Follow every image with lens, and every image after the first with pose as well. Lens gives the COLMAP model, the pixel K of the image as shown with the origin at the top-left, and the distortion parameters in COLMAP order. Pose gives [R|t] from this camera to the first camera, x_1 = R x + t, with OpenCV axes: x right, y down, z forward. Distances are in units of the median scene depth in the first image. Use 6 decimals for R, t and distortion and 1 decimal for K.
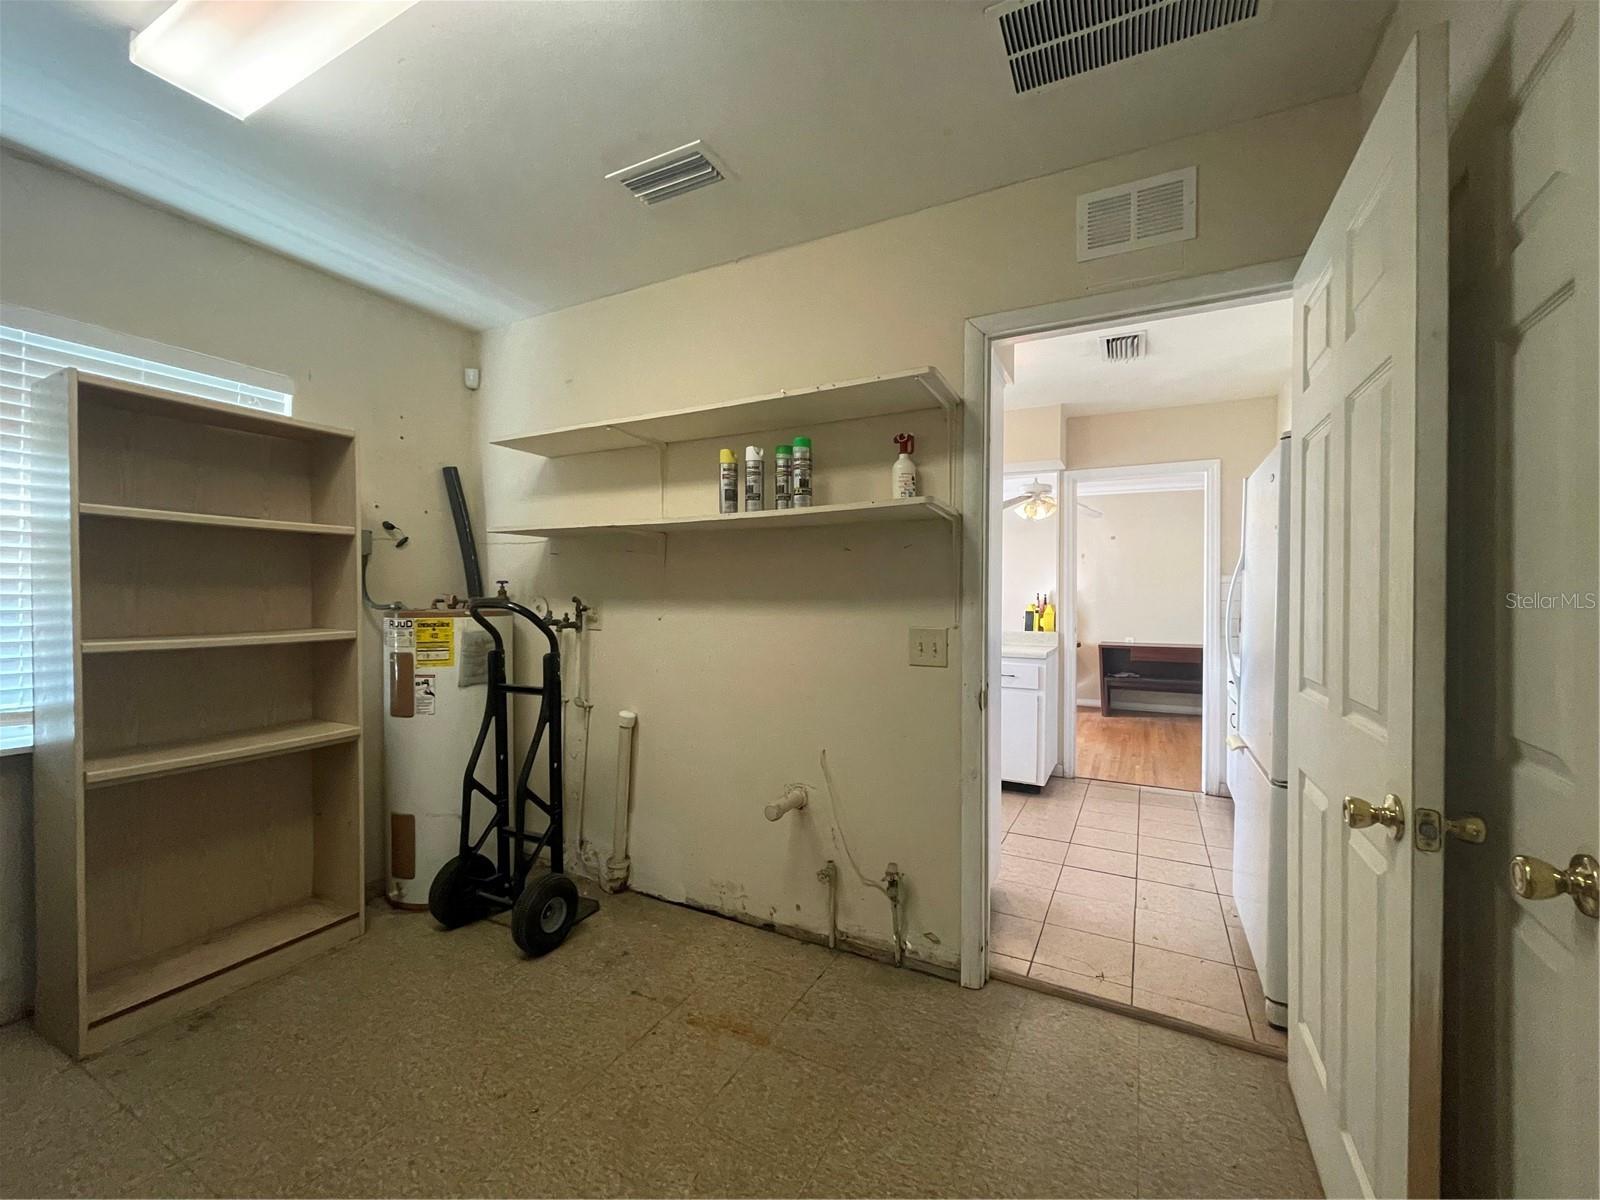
lens RADIAL K [[646.2, 0, 808.5], [0, 646.2, 600.0], [0, 0, 1]] dist [-0.000395, 0.000187]
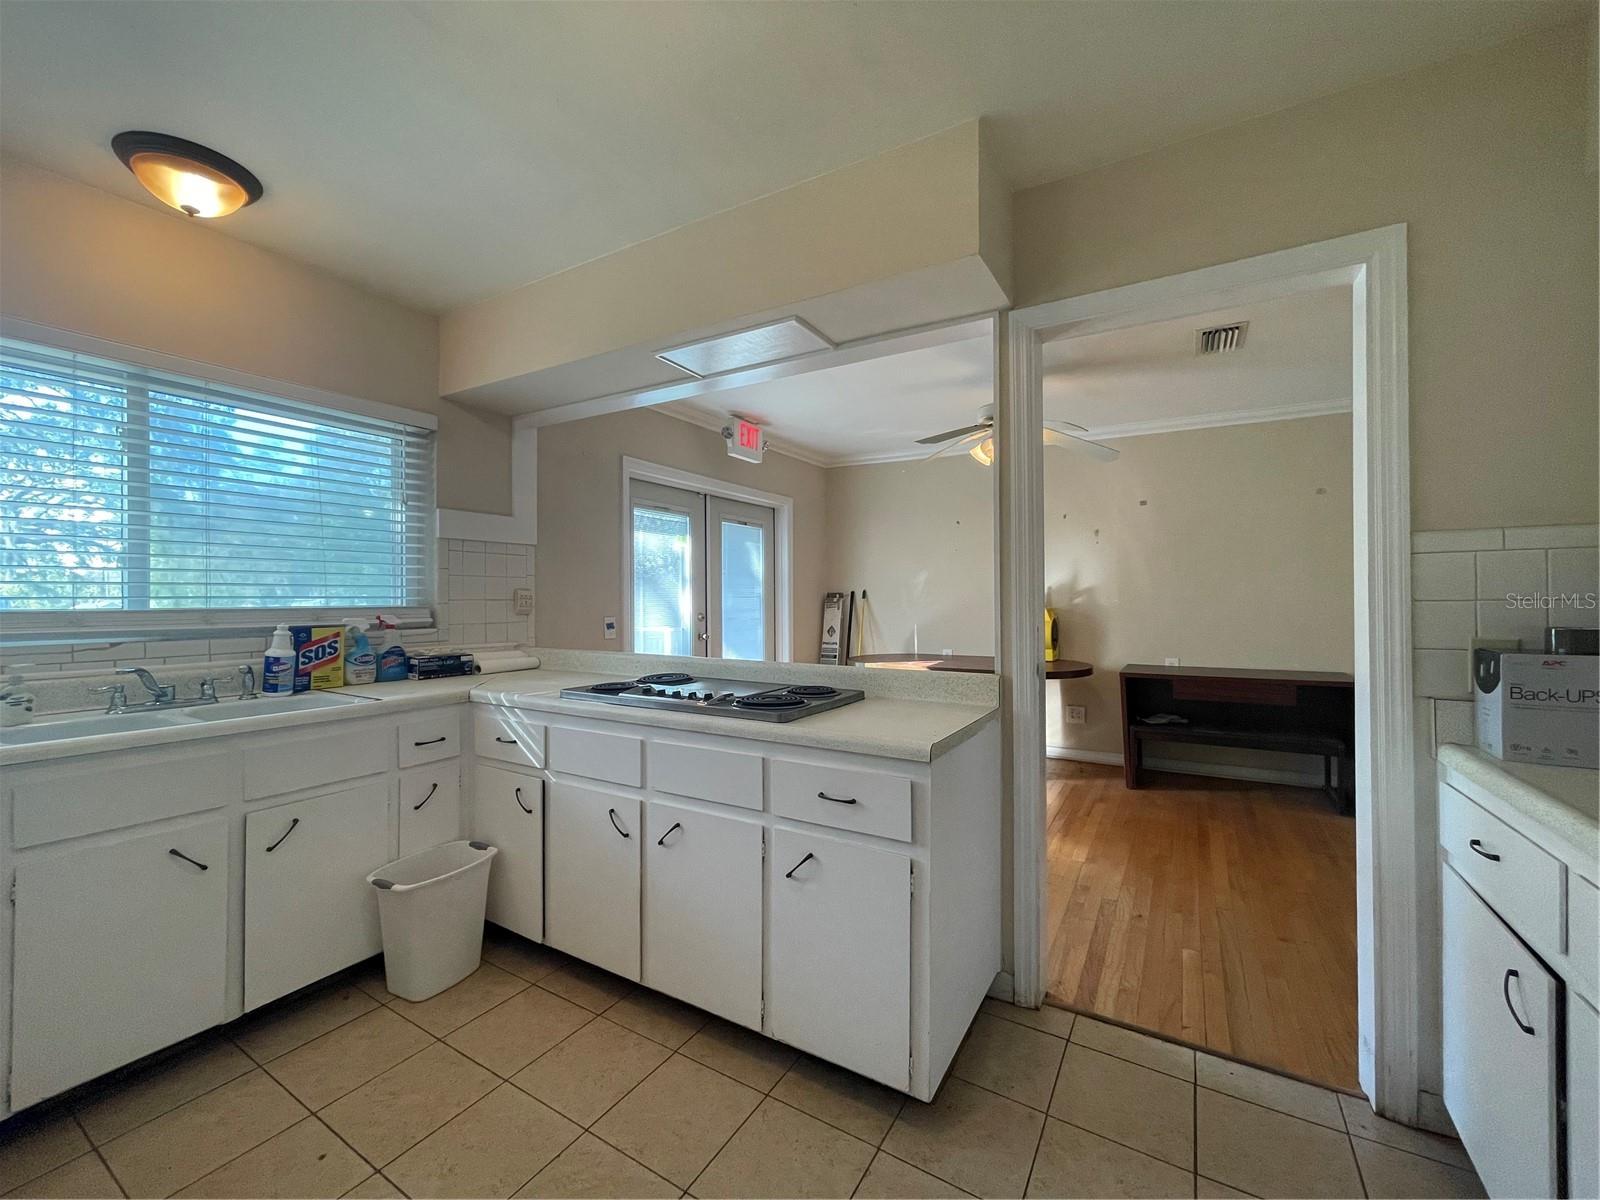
lens RADIAL K [[646.2, 0, 800.2], [0, 646.2, 605.5], [0, 0, 1]] dist [-0.000395, 0.000187]
pose [[0.997814, -0.013088, -0.064784, 0.278049], [0.013249, 0.999910, 0.002050, -0.000635], [0.064751, -0.002904, 0.997897, 0.545096]]
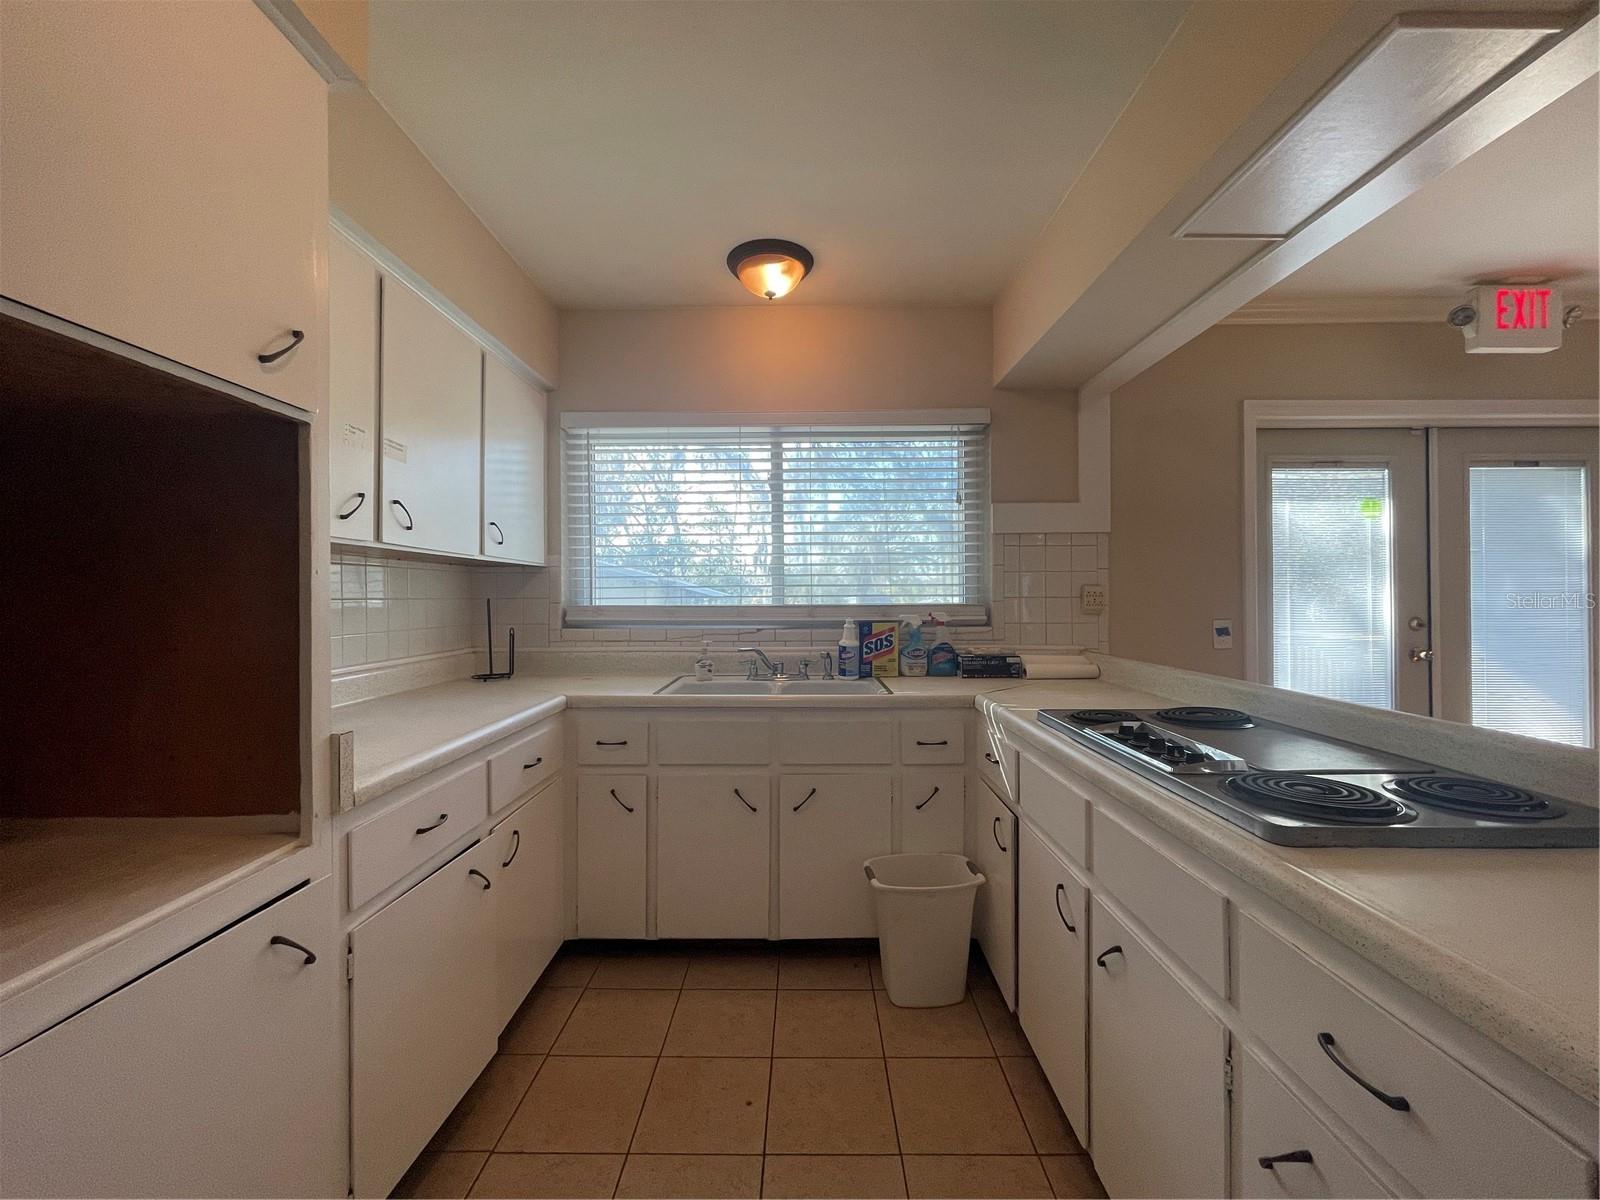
lens RADIAL K [[646.2, 0, 803.4], [0, 646.2, 598.1], [0, 0, 1]] dist [-0.000395, 0.000187]
pose [[0.458354, -0.013131, -0.888673, 0.352915], [0.003253, 0.999909, -0.013097, -0.001558], [0.888764, 0.003112, 0.458355, 0.724016]]
